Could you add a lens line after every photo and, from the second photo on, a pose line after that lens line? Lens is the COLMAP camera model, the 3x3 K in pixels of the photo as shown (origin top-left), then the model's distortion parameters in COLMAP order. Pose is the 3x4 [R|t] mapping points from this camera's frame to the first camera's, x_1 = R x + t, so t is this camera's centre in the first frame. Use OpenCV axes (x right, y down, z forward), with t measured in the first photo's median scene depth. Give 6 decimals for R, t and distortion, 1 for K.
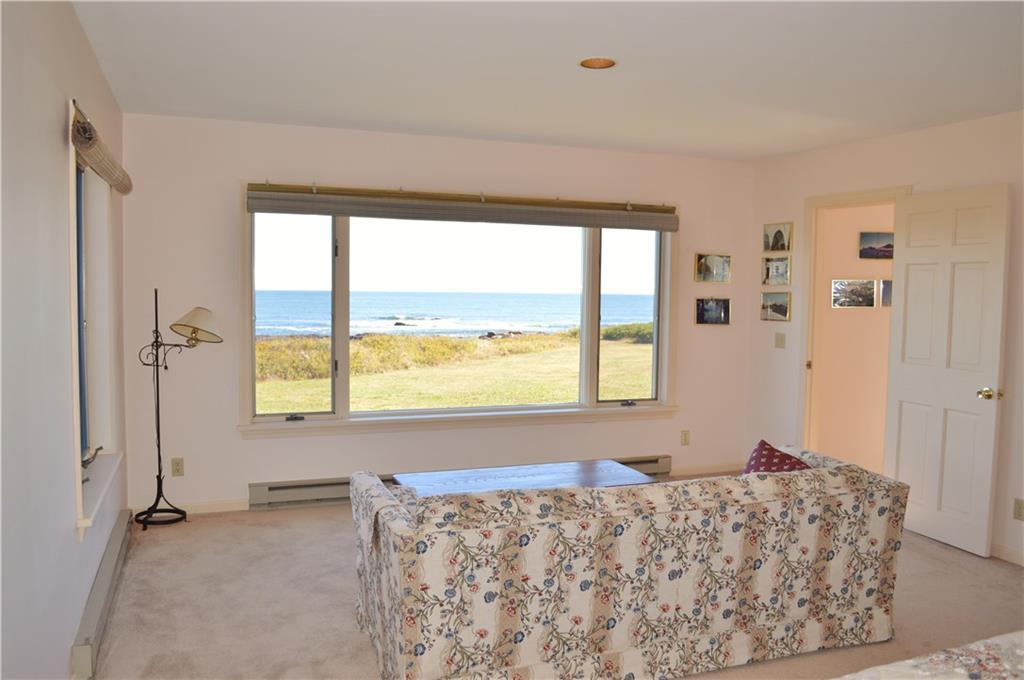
lens RADIAL K [[819.3, 0, 512.0], [0, 819.3, 340.0], [0, 0, 1]] dist [-0.081211, 0.000870]
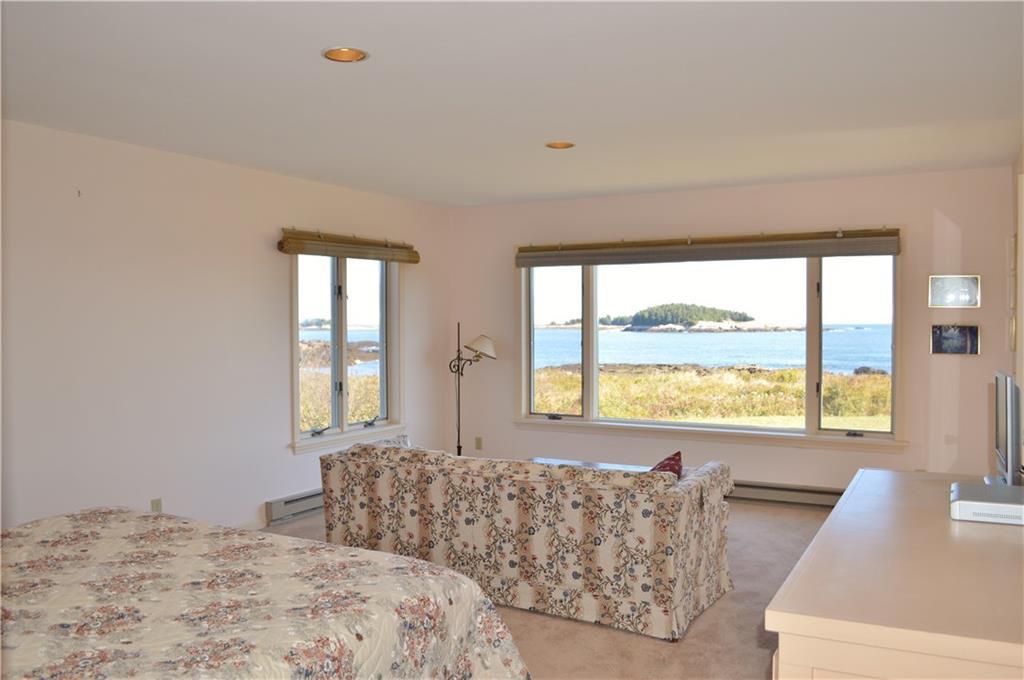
lens RADIAL K [[819.3, 0, 512.0], [0, 819.3, 340.0], [0, 0, 1]] dist [-0.081211, 0.000870]
pose [[0.641424, 0.001250, -0.767186, 1.204048], [-0.034697, 0.999023, -0.027382, 0.012103], [0.766402, 0.044182, 0.640840, 0.130355]]
